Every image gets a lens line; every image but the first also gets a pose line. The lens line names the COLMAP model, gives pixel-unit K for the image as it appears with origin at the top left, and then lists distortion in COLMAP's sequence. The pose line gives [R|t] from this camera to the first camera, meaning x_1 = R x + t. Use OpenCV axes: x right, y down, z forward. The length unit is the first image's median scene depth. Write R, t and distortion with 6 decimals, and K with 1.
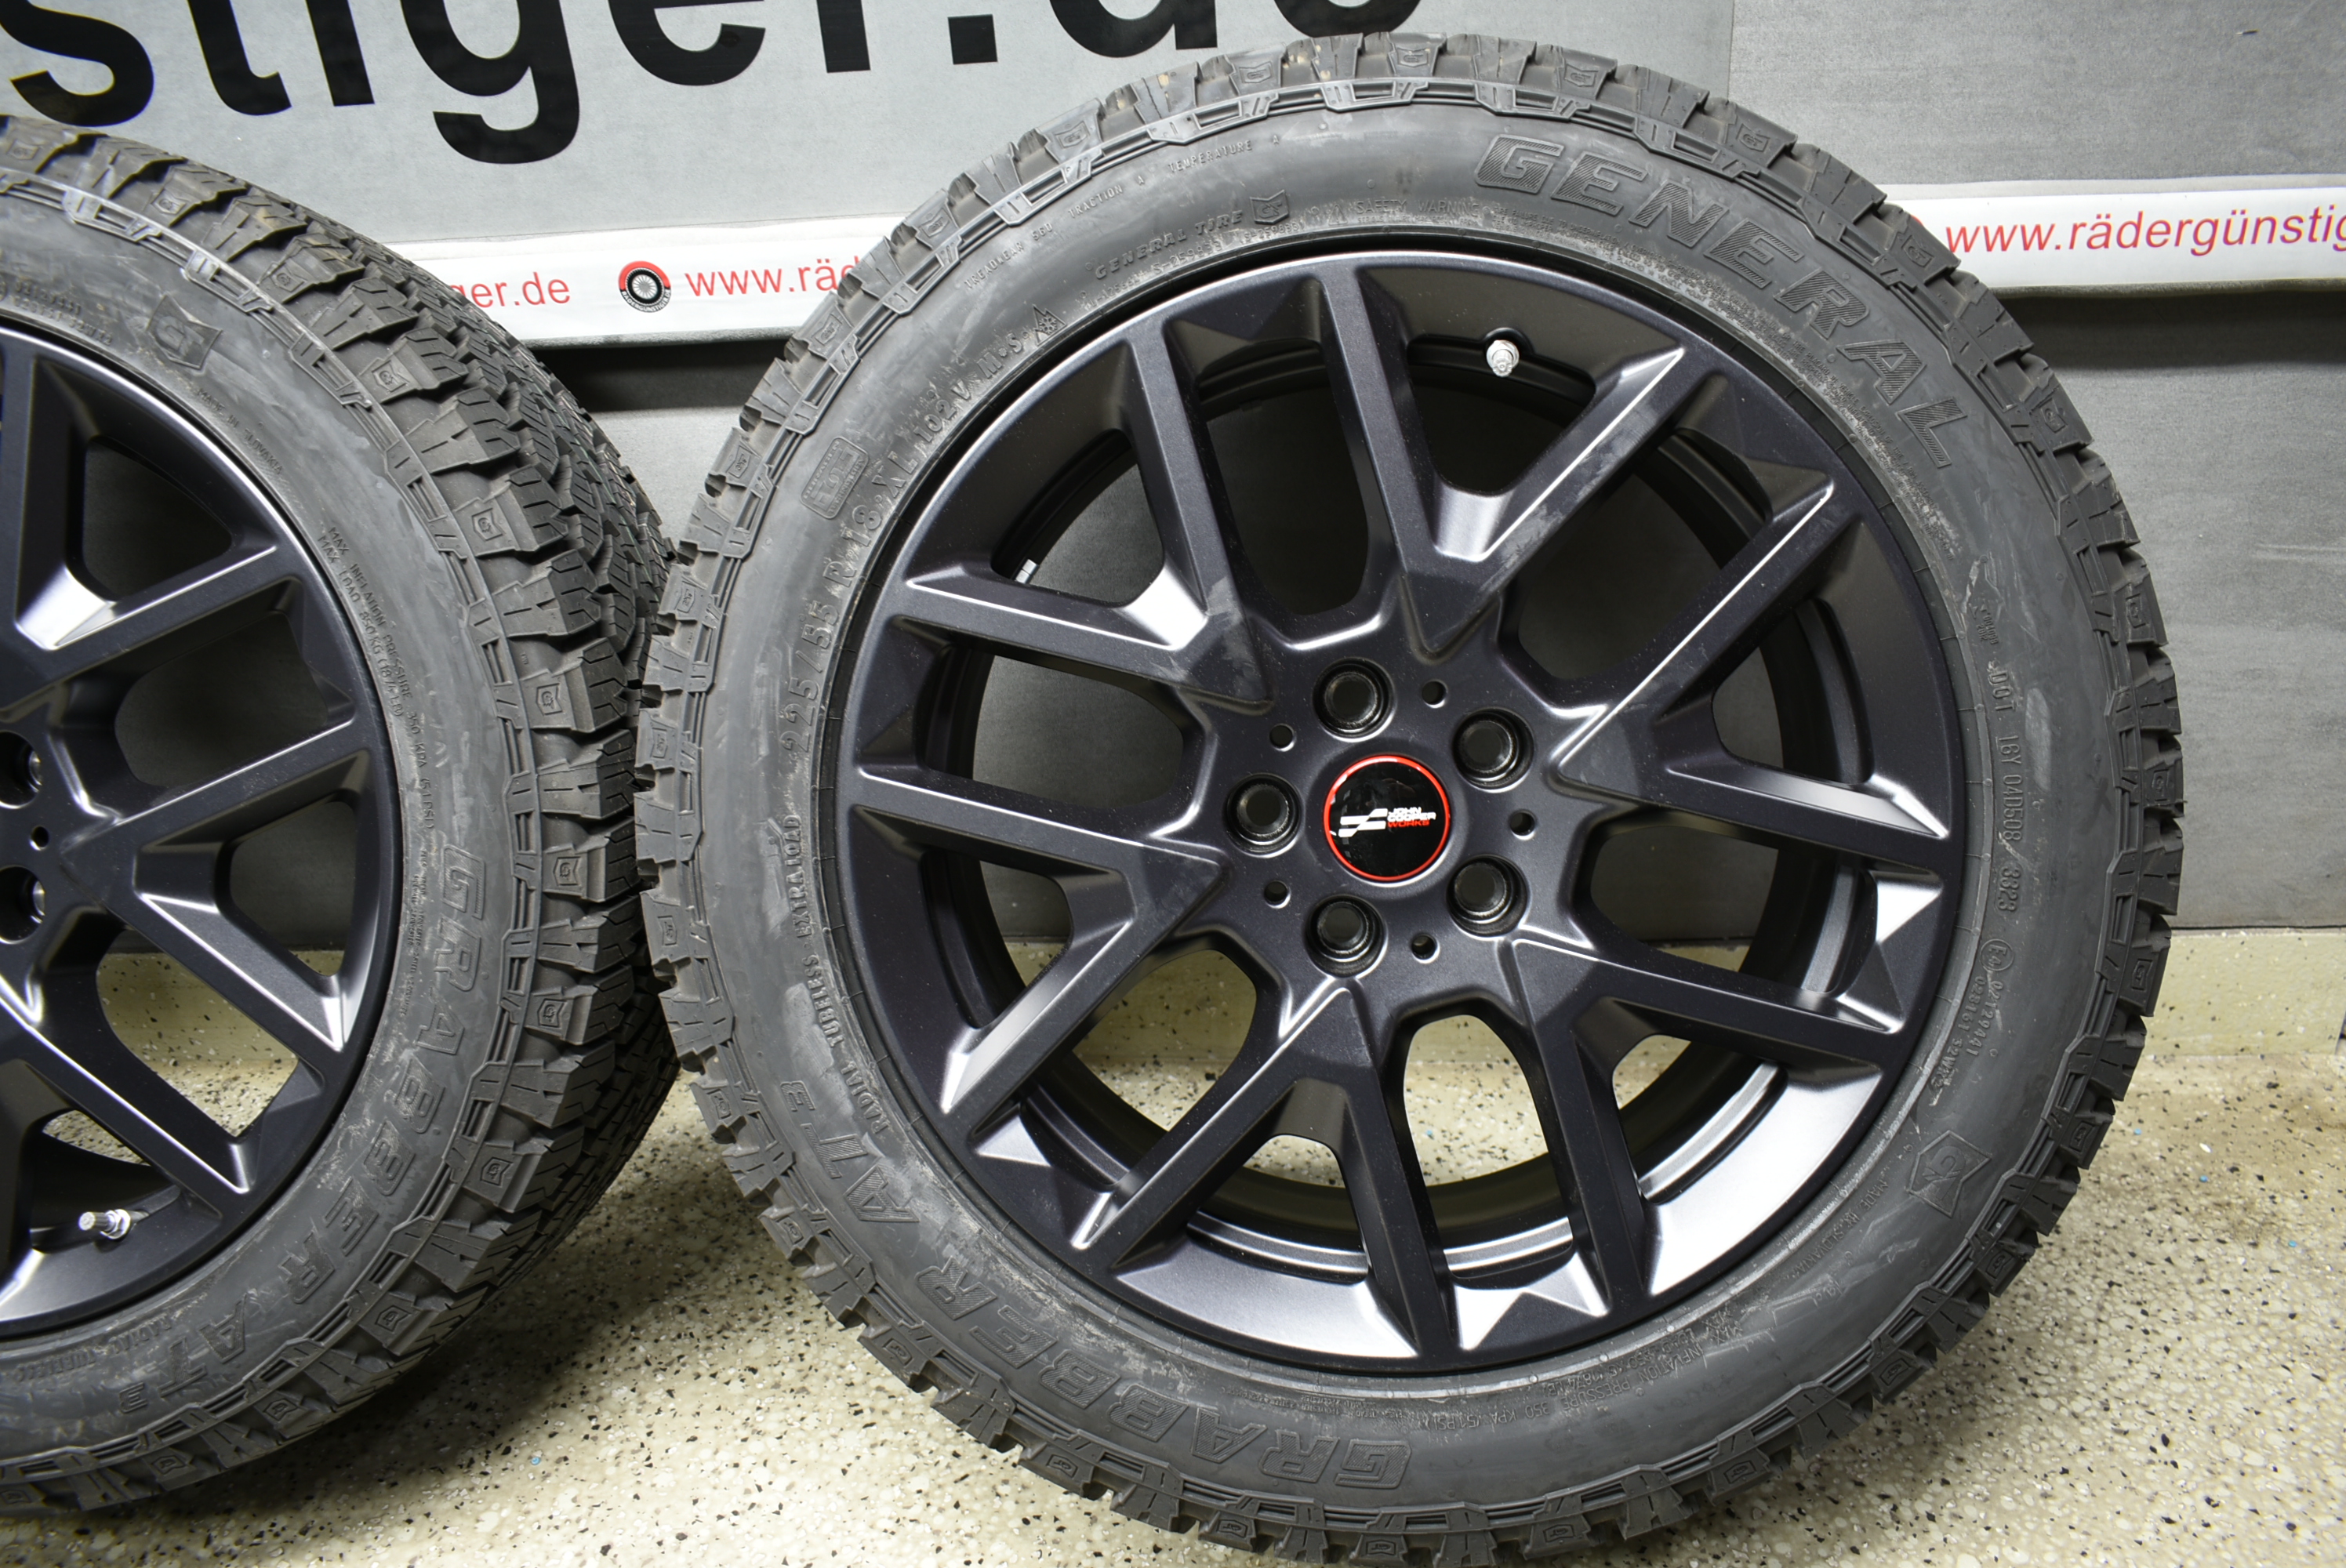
lens RADIAL K [[1803.9, 0, 1173.0], [0, 1803.9, 784.0], [0, 0, 1]] dist [-0.019672, 0.013145]
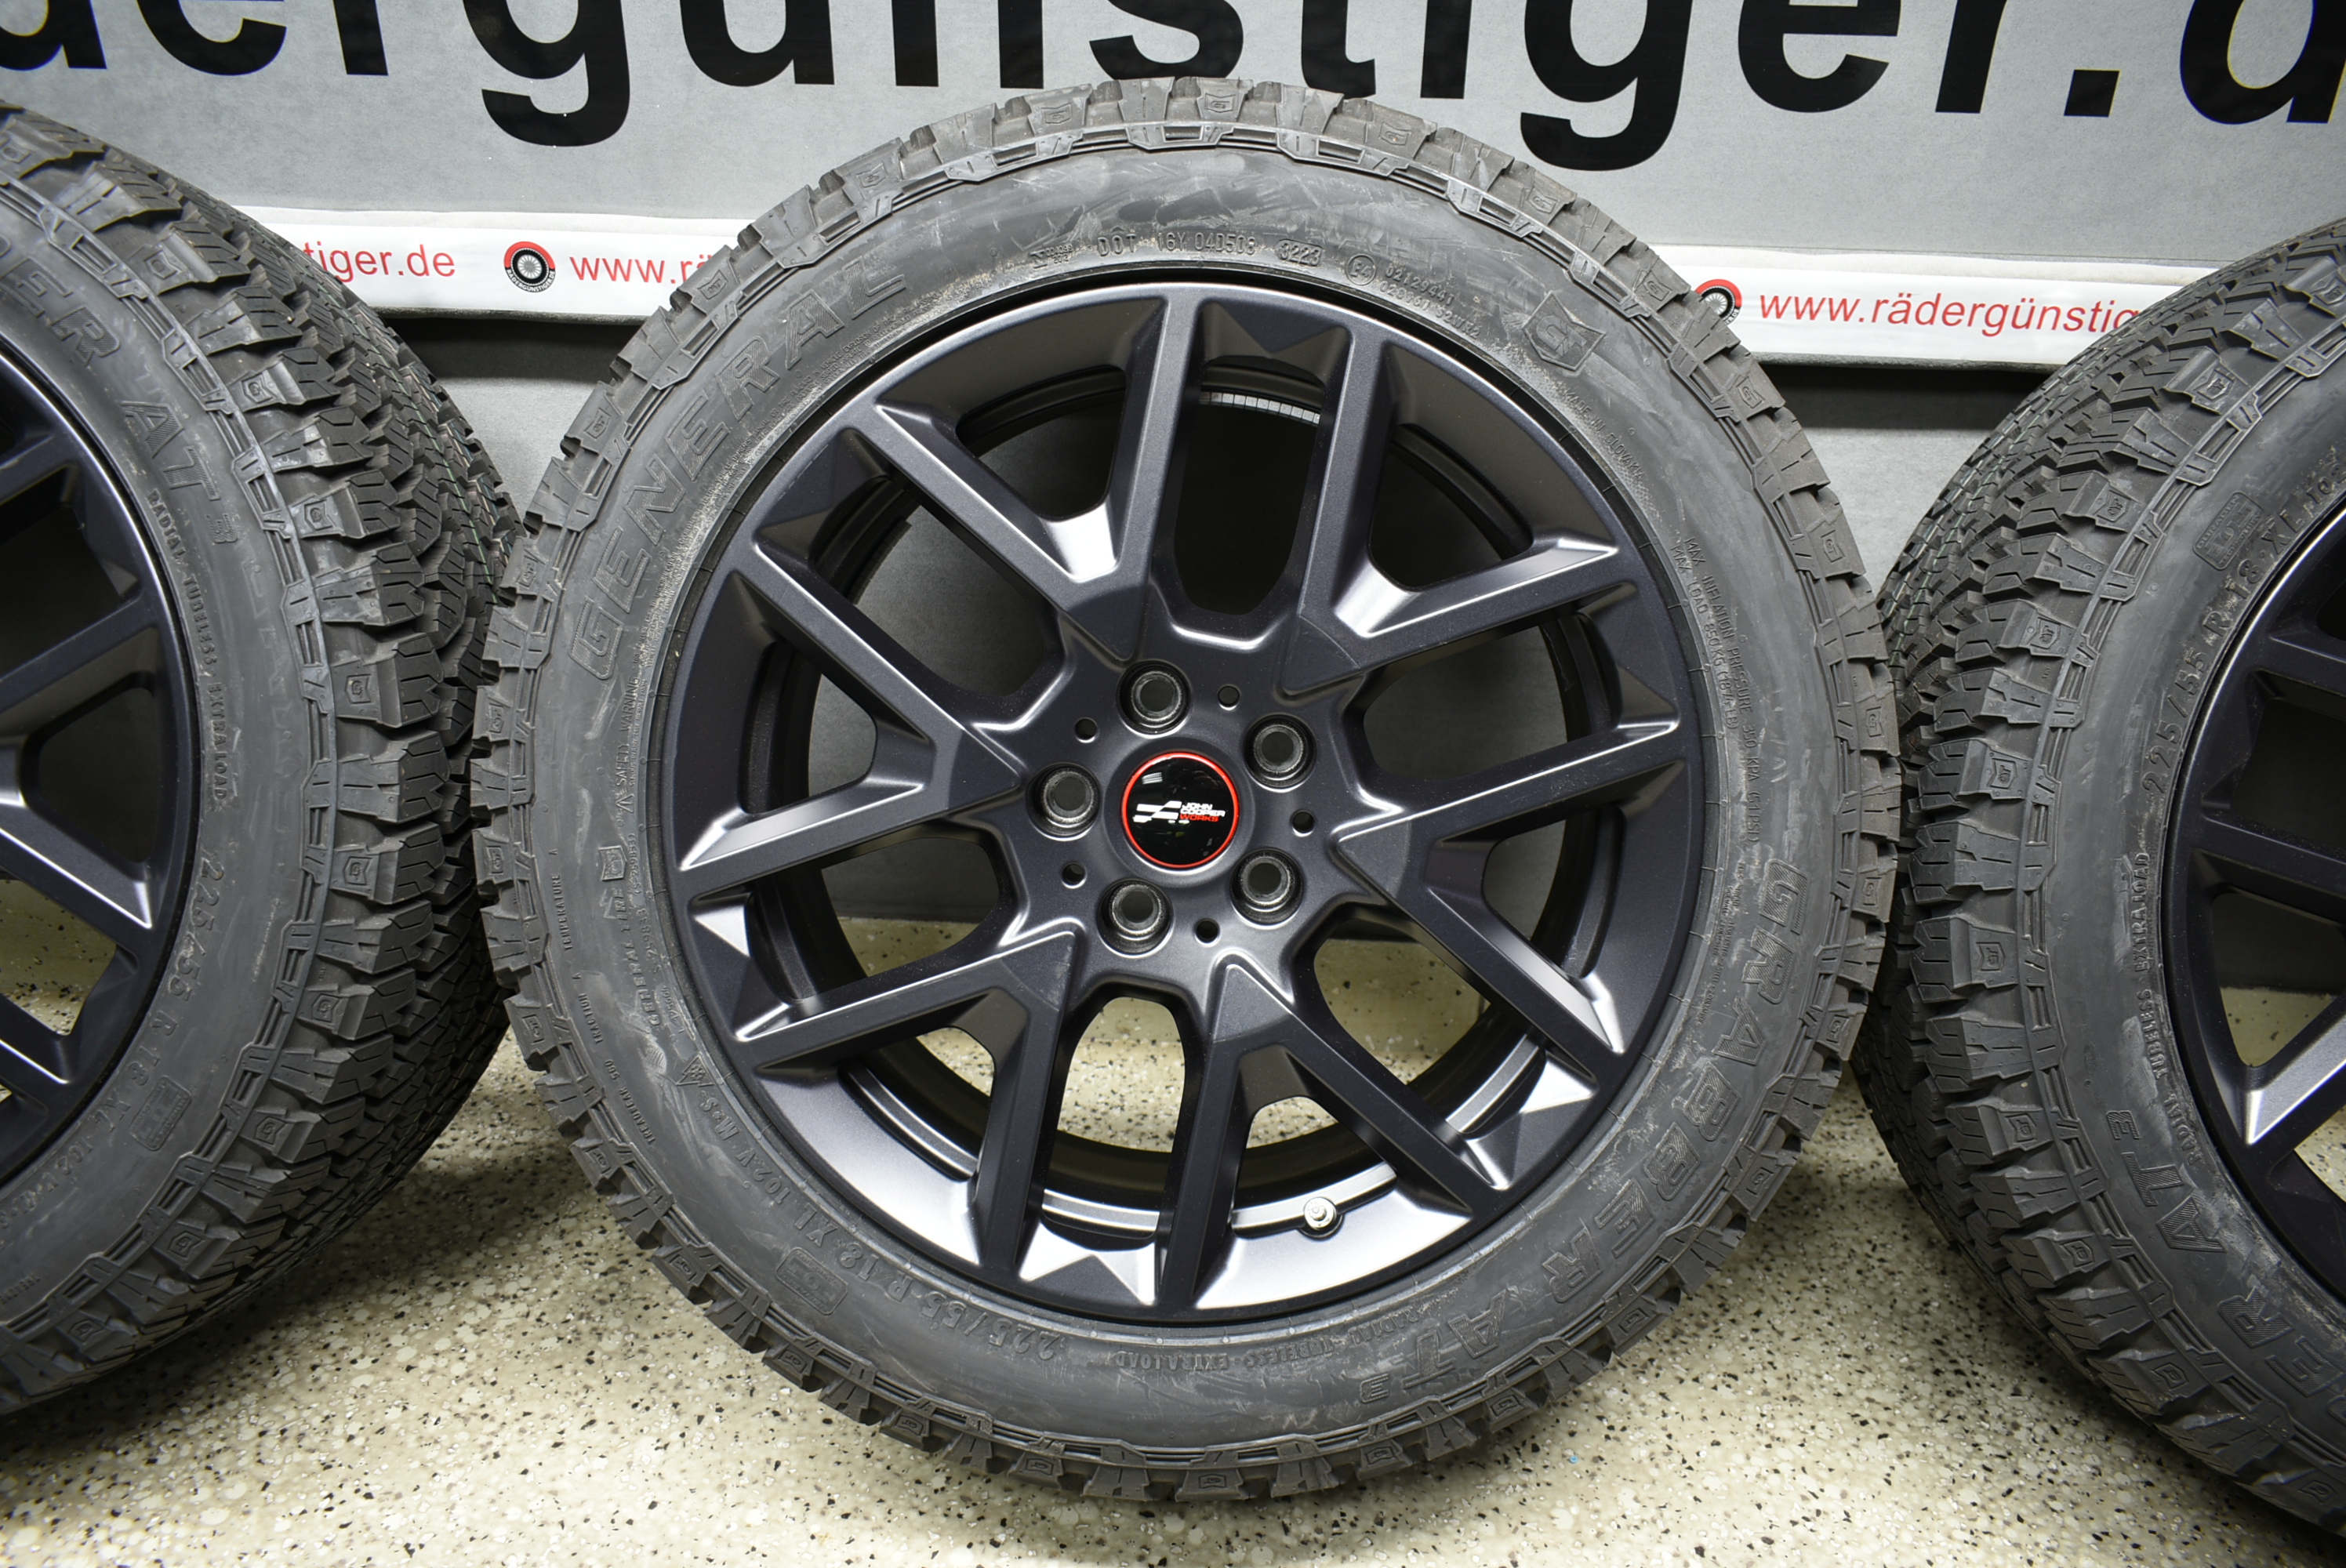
lens RADIAL K [[1803.9, 0, 1173.0], [0, 1803.9, 784.0], [0, 0, 1]] dist [-0.019672, 0.013145]
pose [[0.996252, 0.064079, 0.058103, -0.806899], [-0.064537, 0.997897, 0.006033, 0.007408], [-0.057595, -0.009760, 0.998292, 0.008185]]
